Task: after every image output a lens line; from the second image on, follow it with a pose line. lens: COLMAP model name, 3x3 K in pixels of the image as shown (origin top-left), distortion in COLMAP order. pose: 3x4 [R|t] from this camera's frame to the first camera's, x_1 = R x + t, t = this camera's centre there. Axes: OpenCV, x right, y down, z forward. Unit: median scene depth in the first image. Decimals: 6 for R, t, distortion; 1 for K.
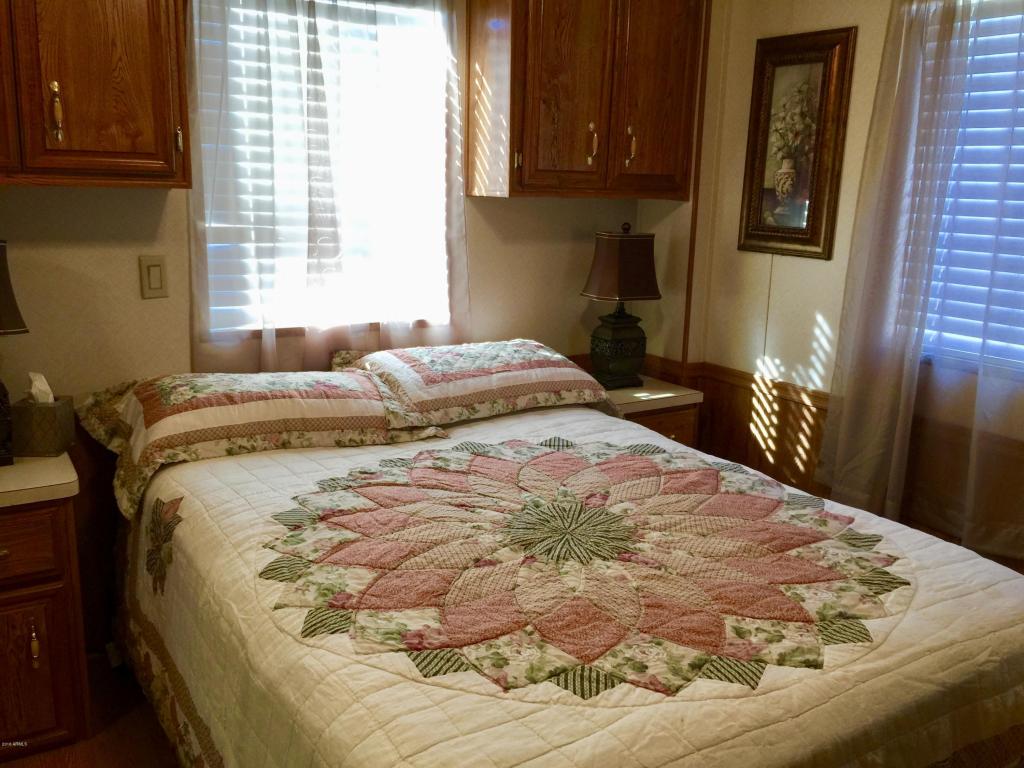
lens RADIAL K [[882.6, 0, 509.2], [0, 882.6, 386.0], [0, 0, 1]] dist [0.086416, -0.133273]
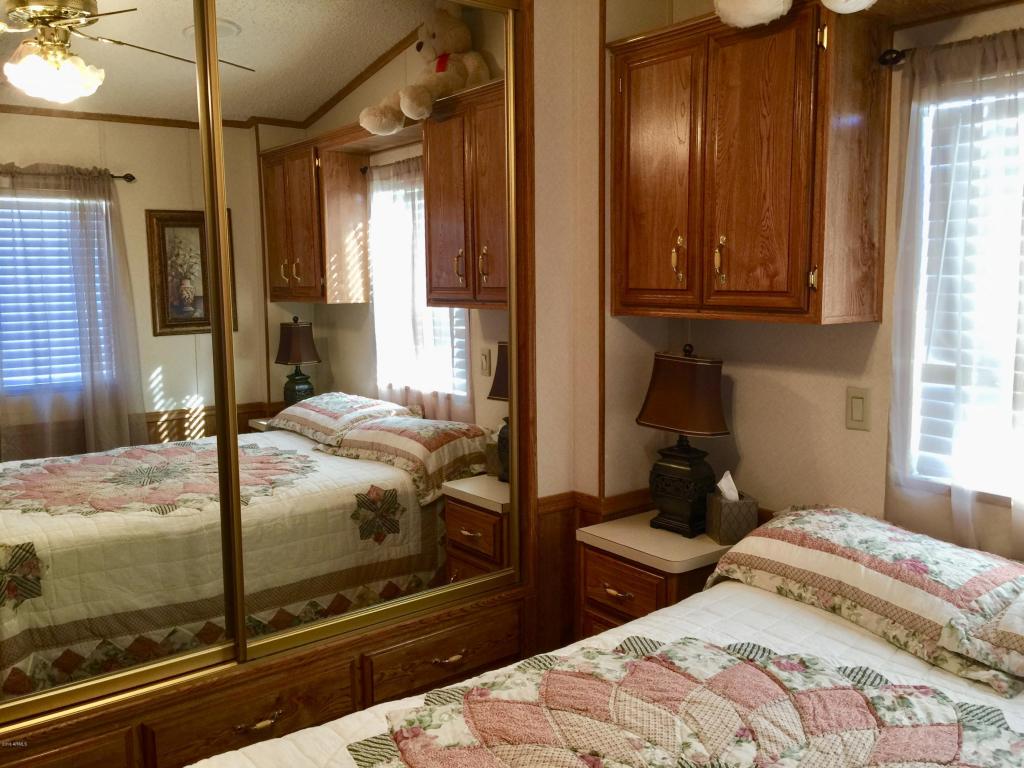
lens RADIAL K [[882.6, 0, 507.2], [0, 882.6, 379.1], [0, 0, 1]] dist [0.086416, -0.133273]
pose [[0.077727, 0.092763, -0.992650, 0.623527], [-0.211216, 0.974593, 0.074537, -0.165389], [0.974344, 0.203870, 0.095345, 0.590322]]
